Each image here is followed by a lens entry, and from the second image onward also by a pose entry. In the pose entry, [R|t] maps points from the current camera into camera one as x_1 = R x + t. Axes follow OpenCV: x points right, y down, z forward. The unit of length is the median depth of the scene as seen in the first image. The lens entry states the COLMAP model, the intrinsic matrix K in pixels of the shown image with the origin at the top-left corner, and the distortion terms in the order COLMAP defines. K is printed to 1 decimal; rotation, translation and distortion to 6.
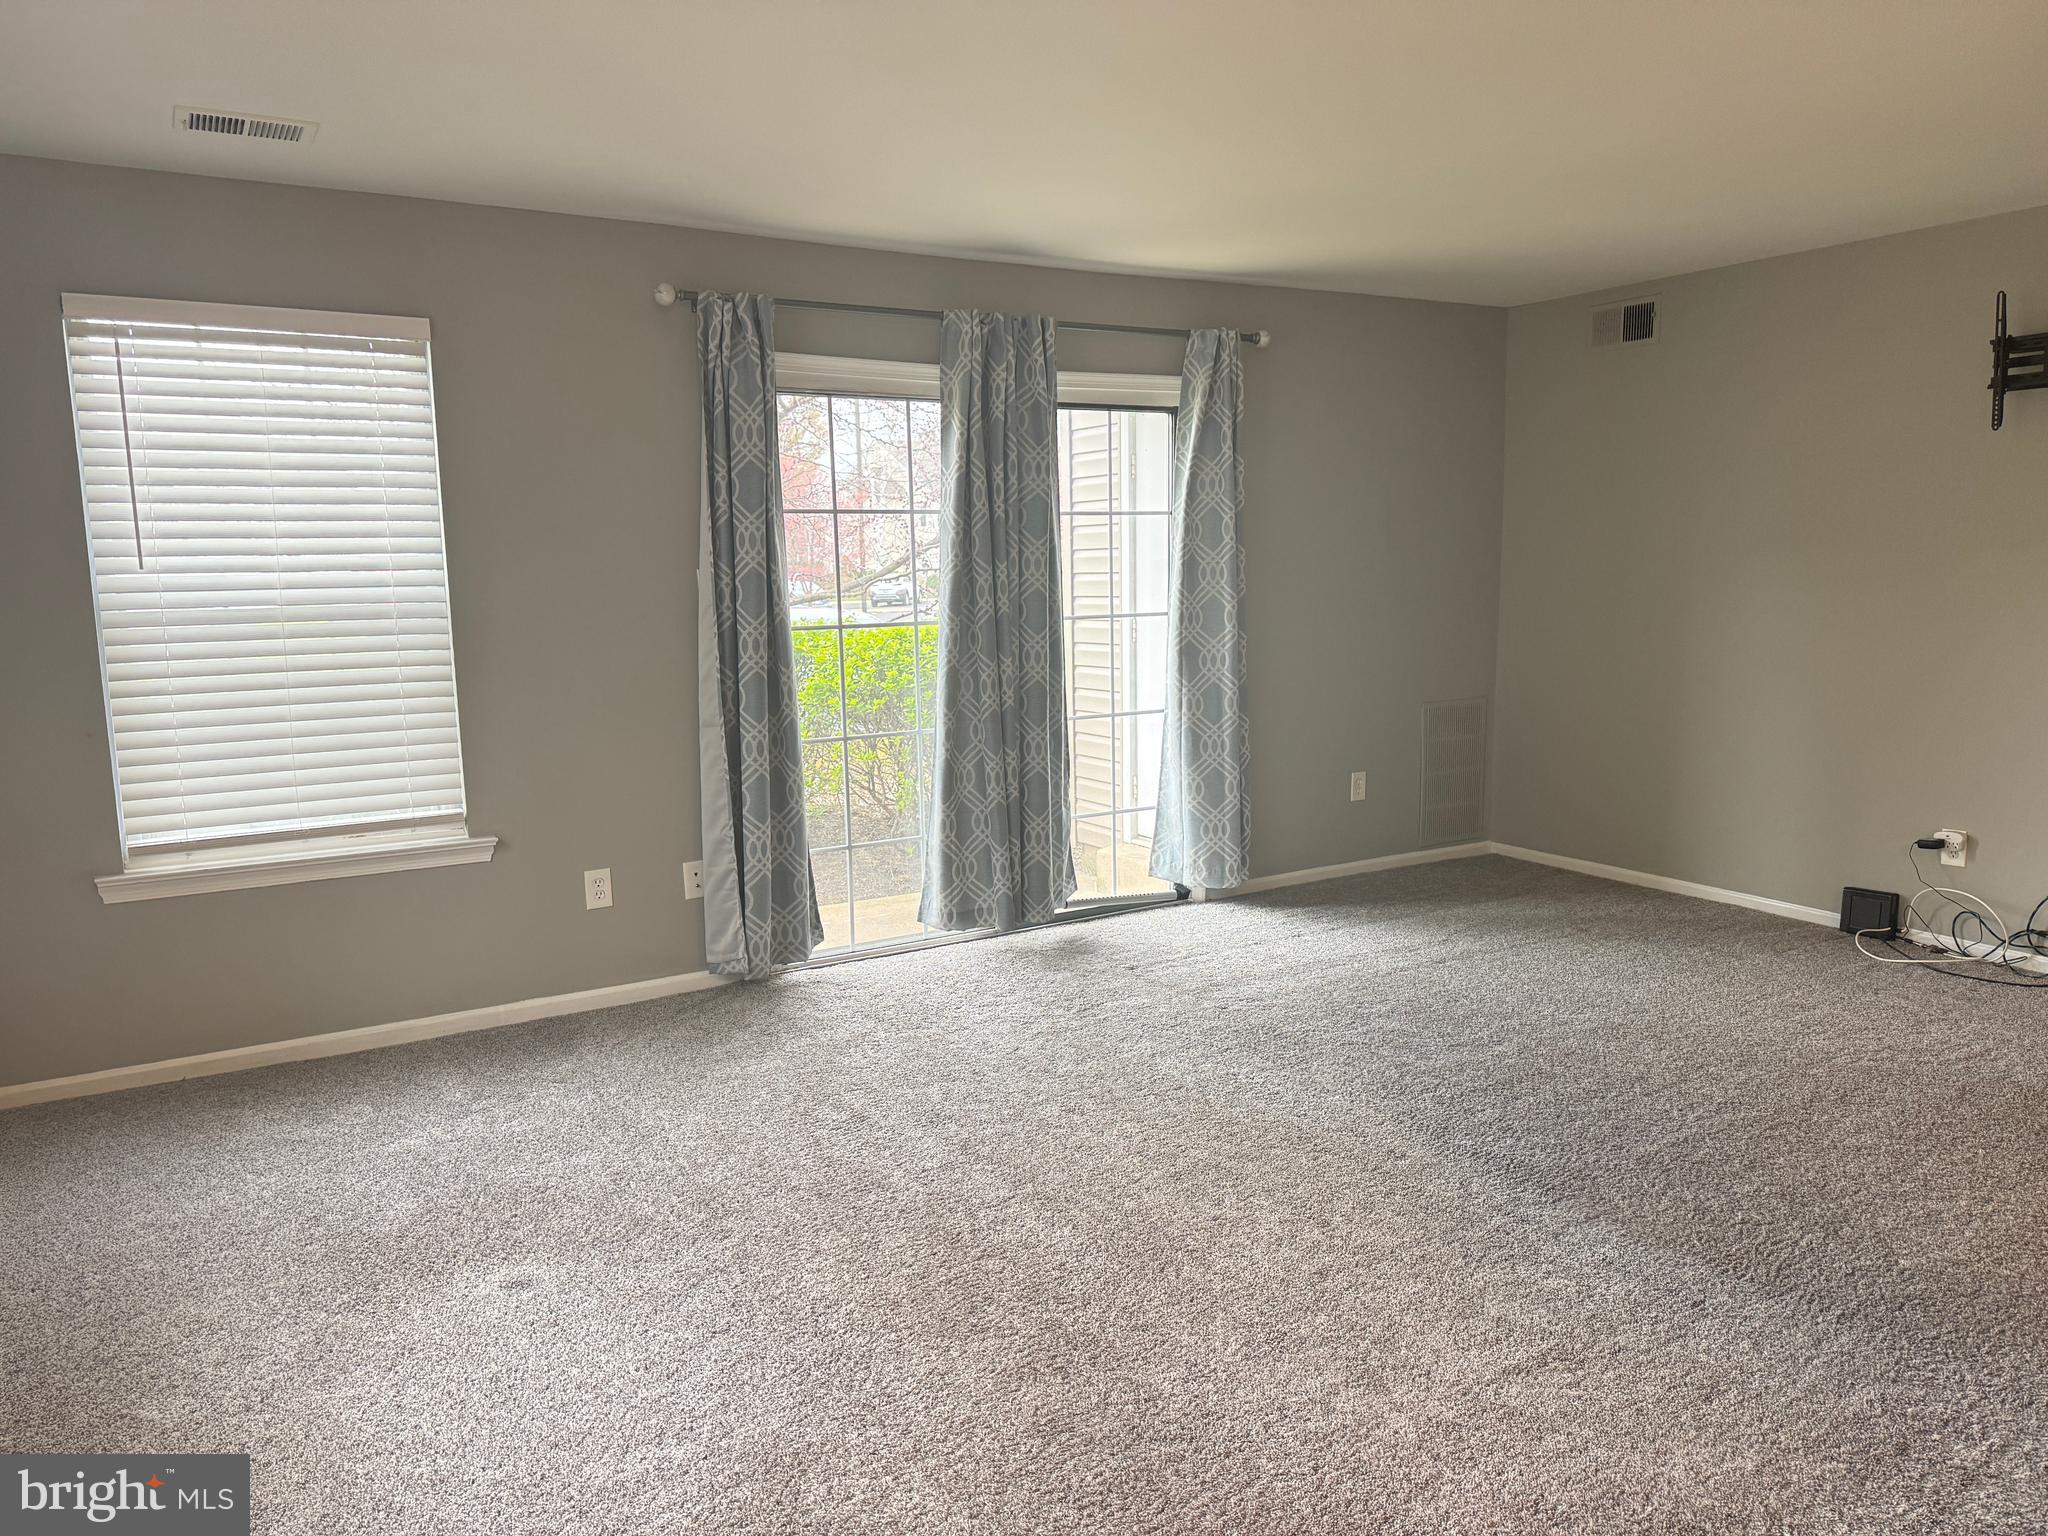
lens RADIAL K [[1446.8, 0, 1024.0], [0, 1446.8, 768.0], [0, 0, 1]] dist [0.101825, -0.101155]
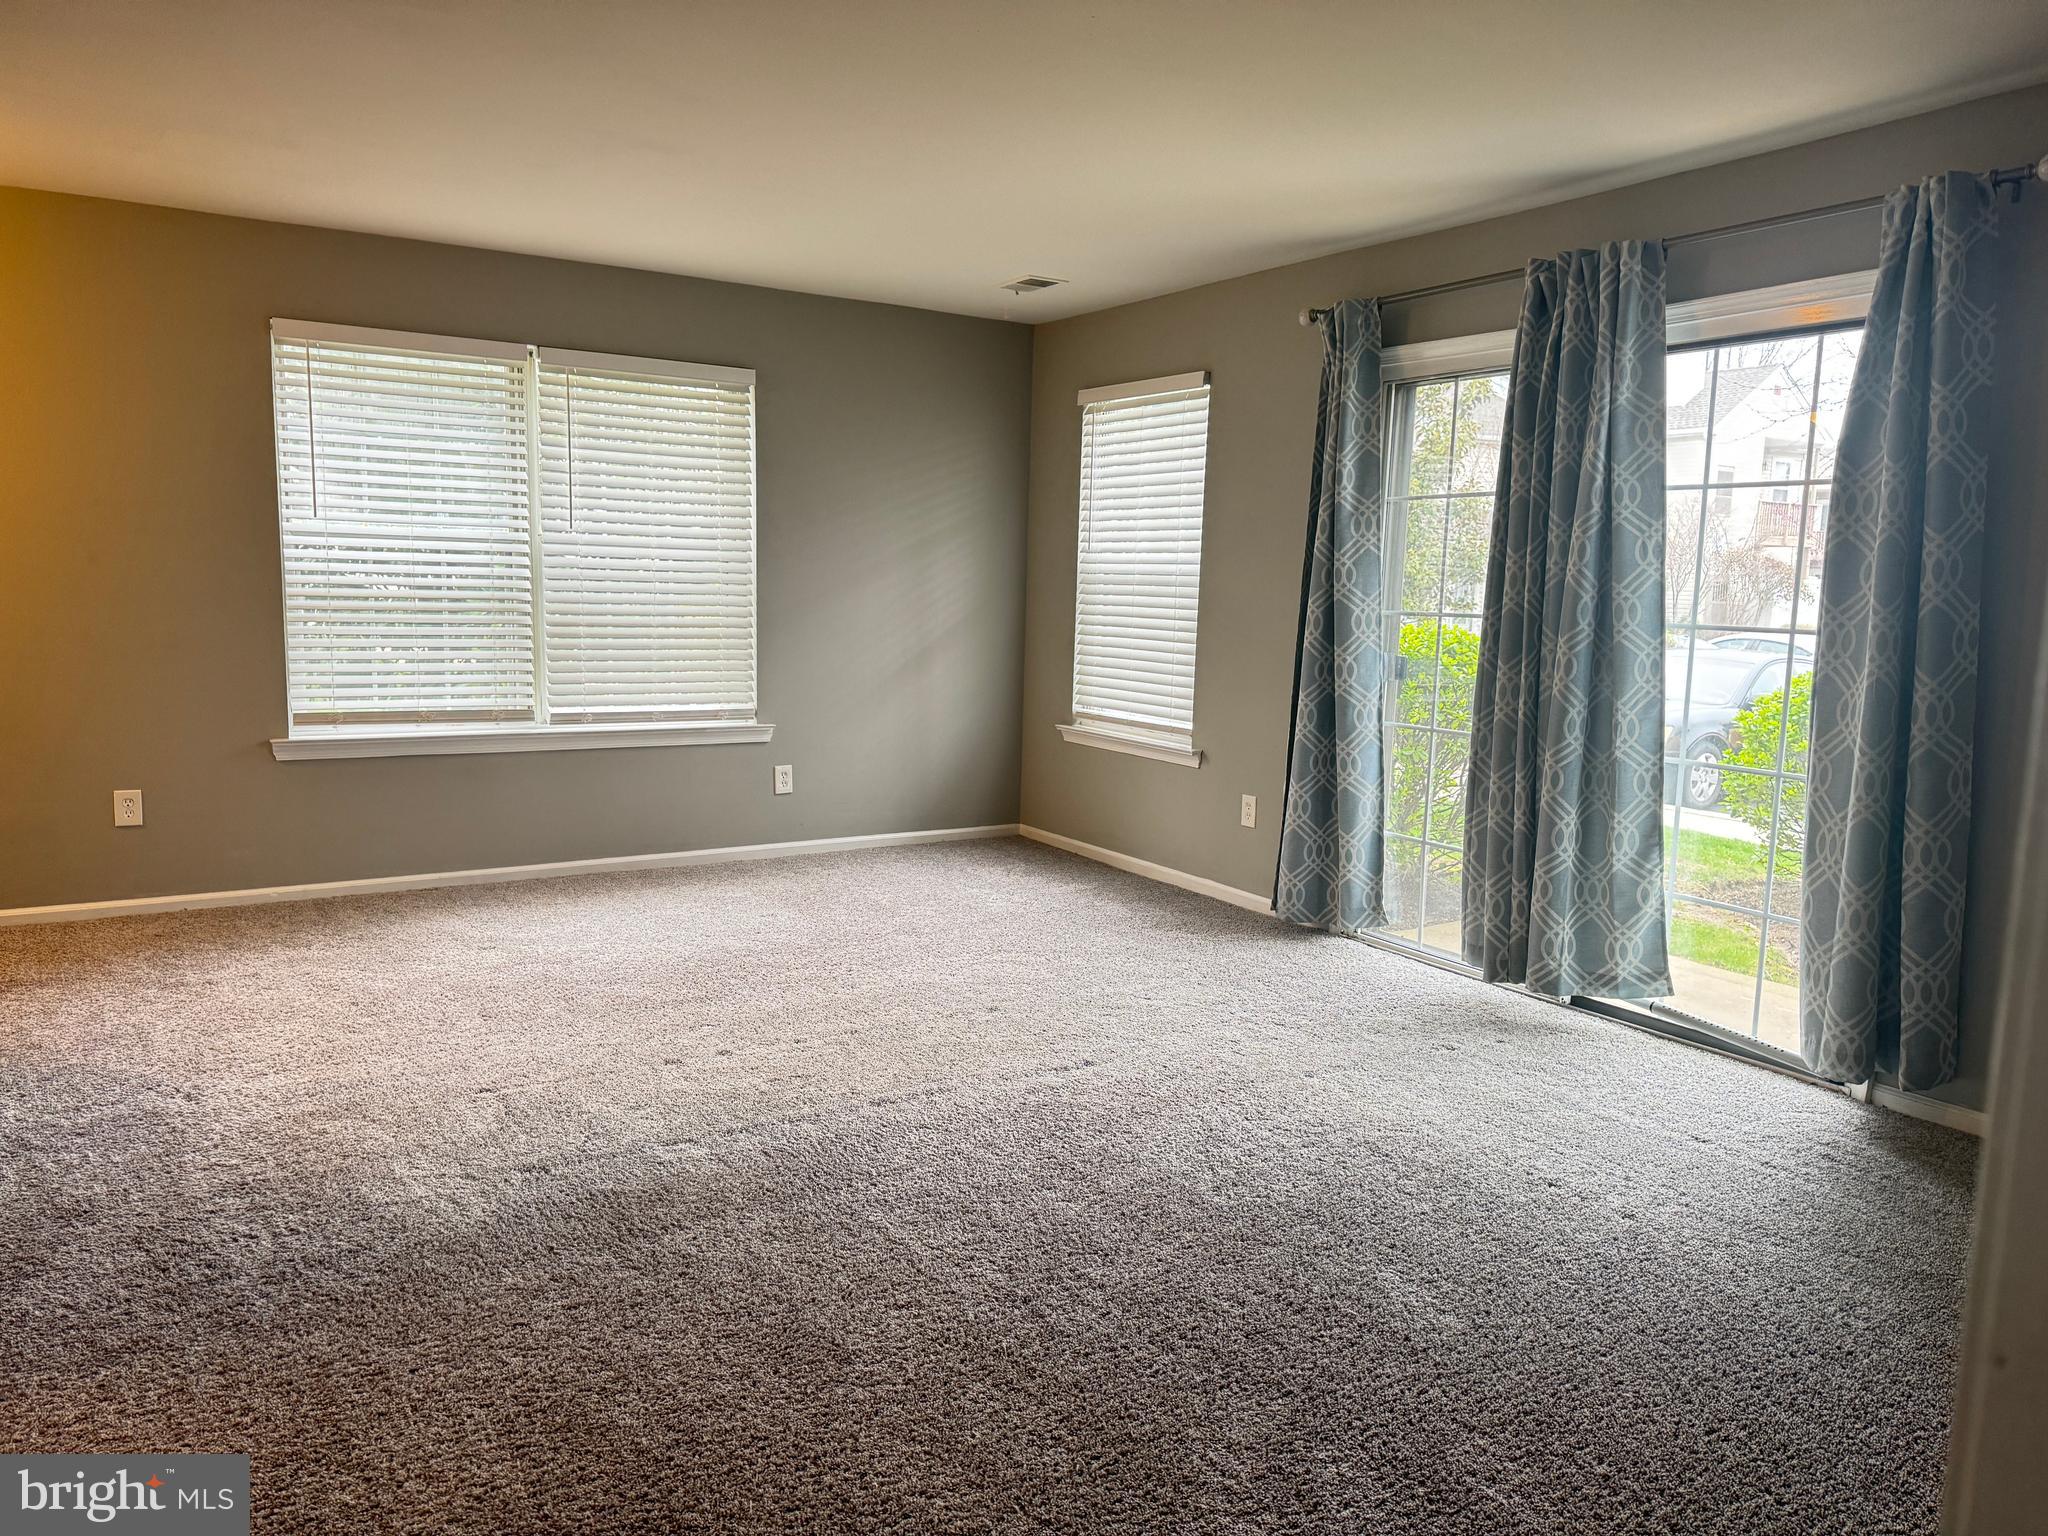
lens RADIAL K [[1446.8, 0, 1024.0], [0, 1446.8, 768.0], [0, 0, 1]] dist [0.101825, -0.101155]
pose [[0.020299, 0.175420, -0.984284, 0.908634], [-0.136894, 0.975703, 0.171068, -0.137631], [0.990378, 0.131270, 0.043819, 0.743434]]
